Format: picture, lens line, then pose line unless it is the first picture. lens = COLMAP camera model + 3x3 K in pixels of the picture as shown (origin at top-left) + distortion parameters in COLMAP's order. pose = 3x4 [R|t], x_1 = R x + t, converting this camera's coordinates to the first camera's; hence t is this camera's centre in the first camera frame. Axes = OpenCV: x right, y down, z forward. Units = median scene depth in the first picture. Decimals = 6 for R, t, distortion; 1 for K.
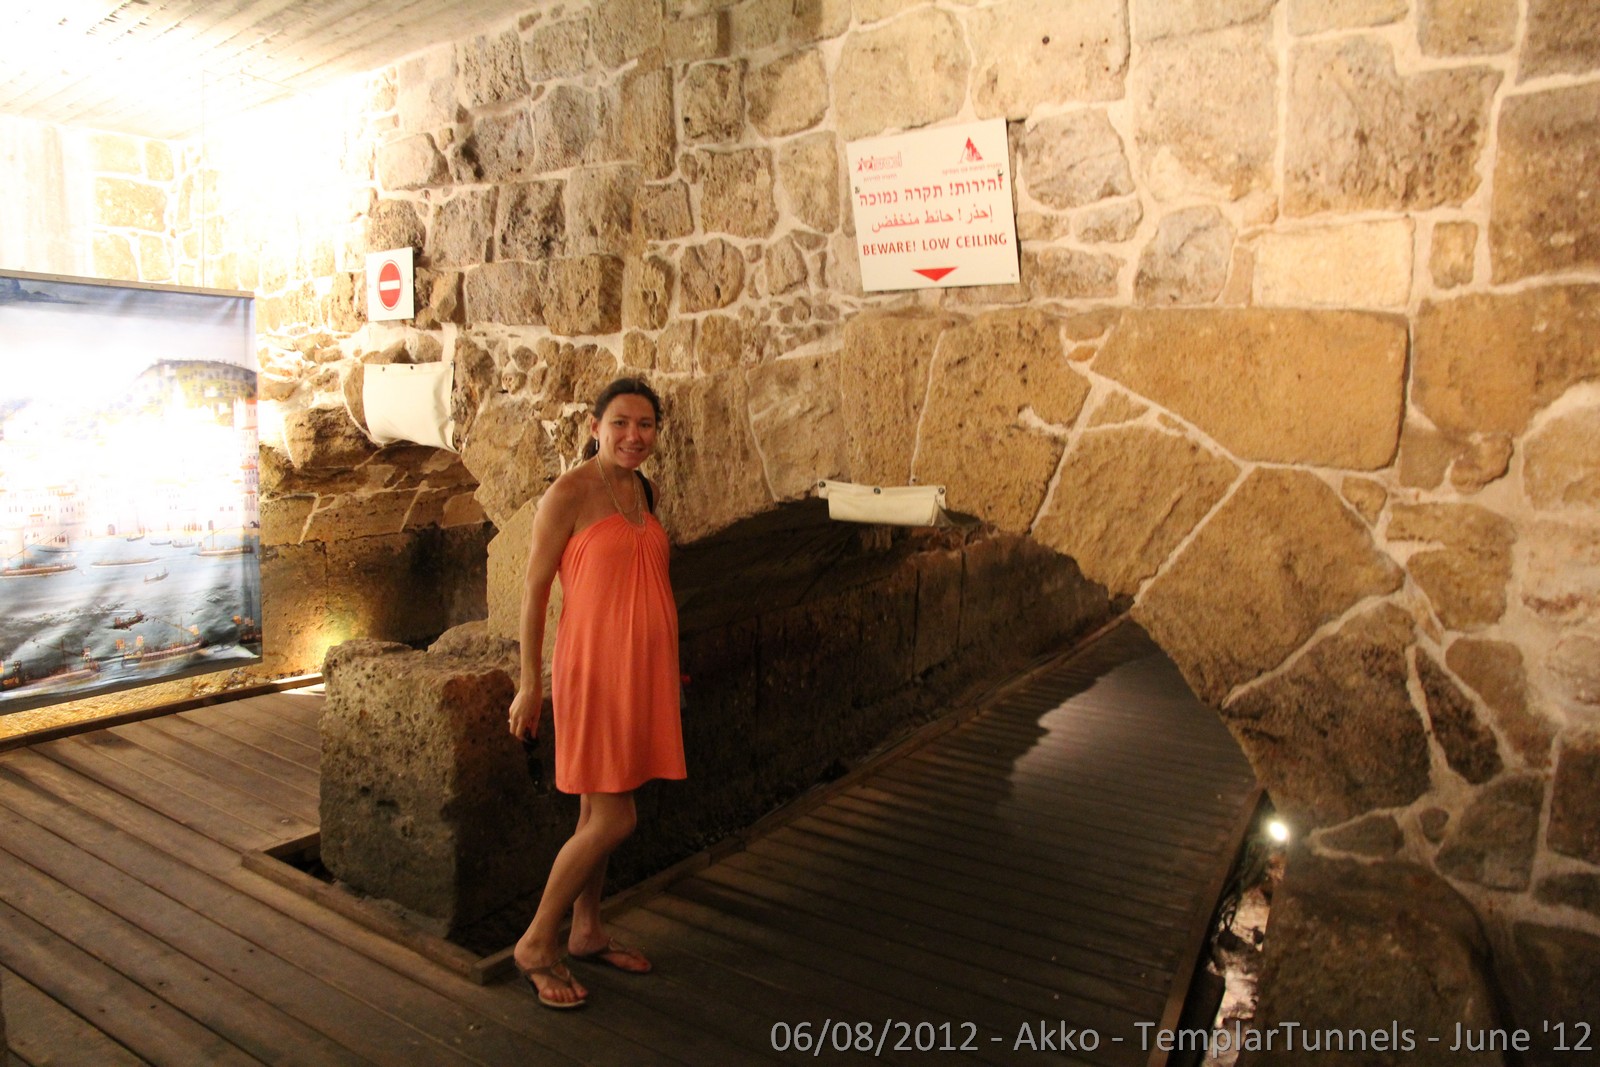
lens RADIAL K [[1100.6, 0, 800.0], [0, 1100.6, 533.5], [0, 0, 1]] dist [-0.121086, 0.076723]
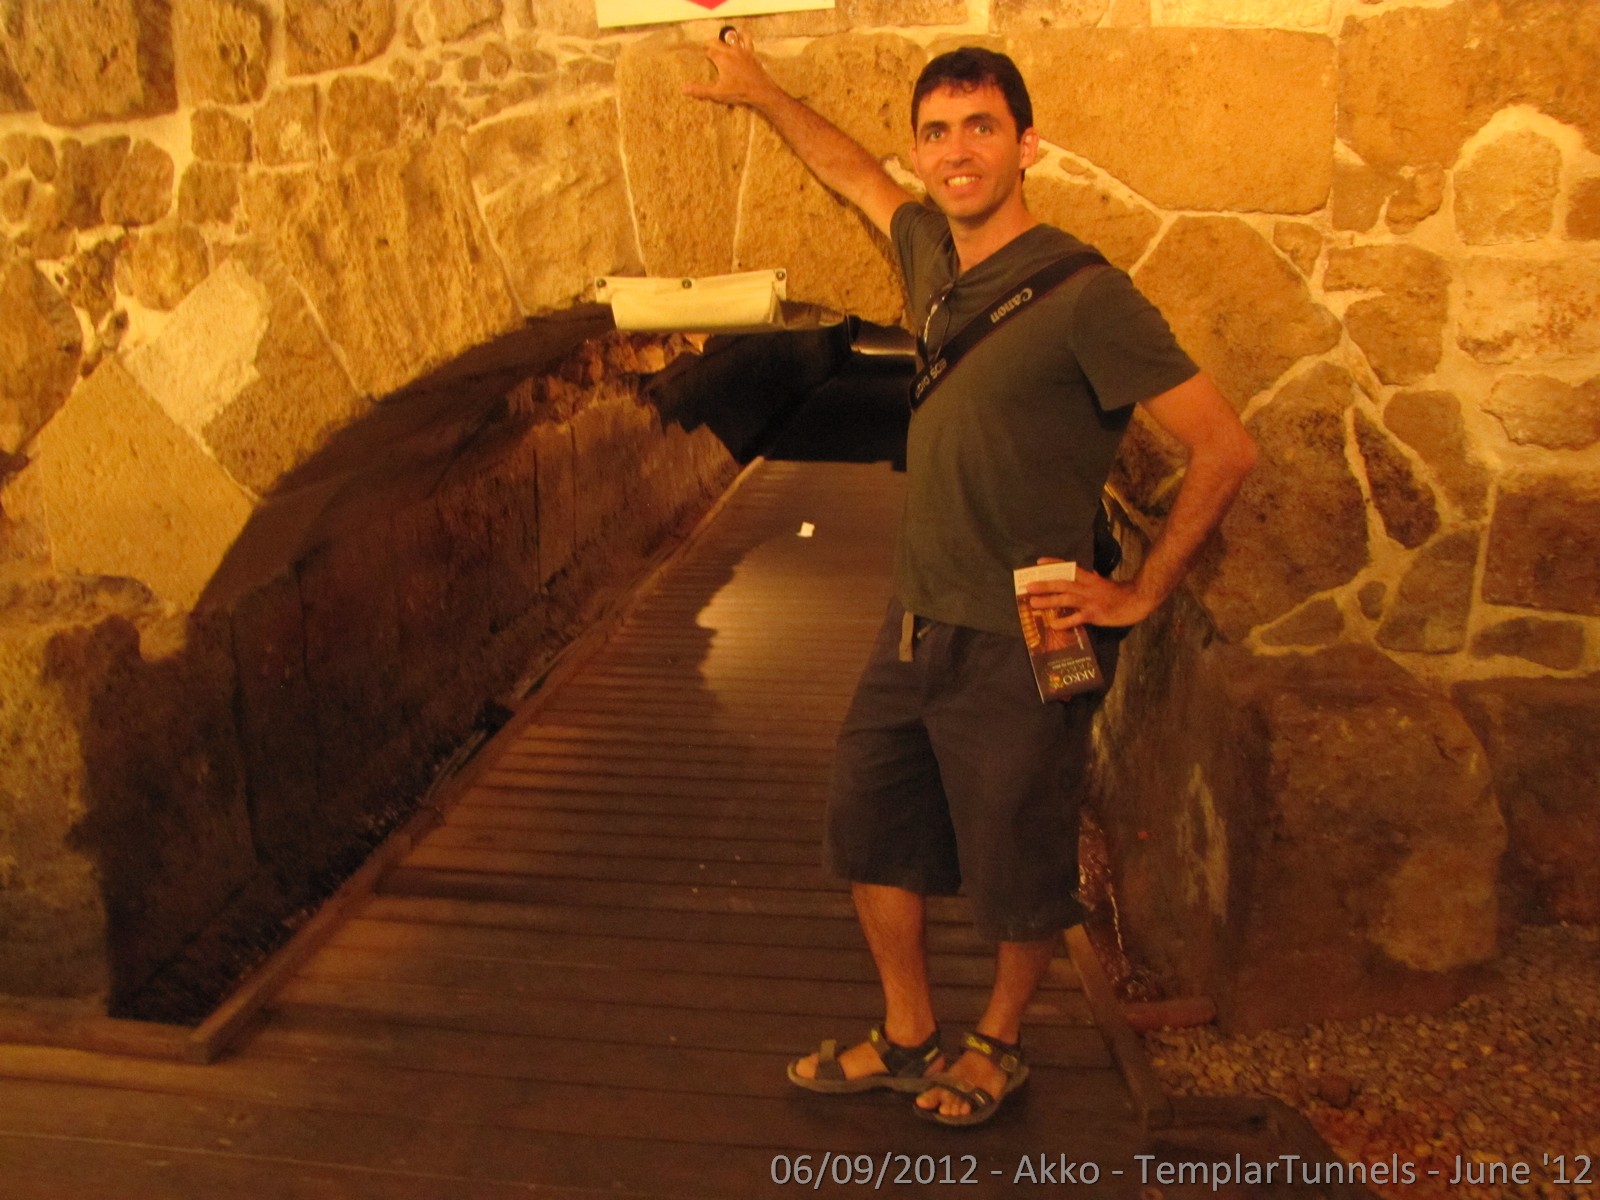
lens RADIAL K [[1359.1, 0, 800.0], [0, 1359.1, 600.0], [0, 0, 1]] dist [-0.186973, 0.169022]
pose [[0.903356, -0.140974, 0.405061, -0.274514], [0.092487, 0.986246, 0.136982, 0.057864], [-0.418801, -0.086280, 0.903970, 0.133113]]
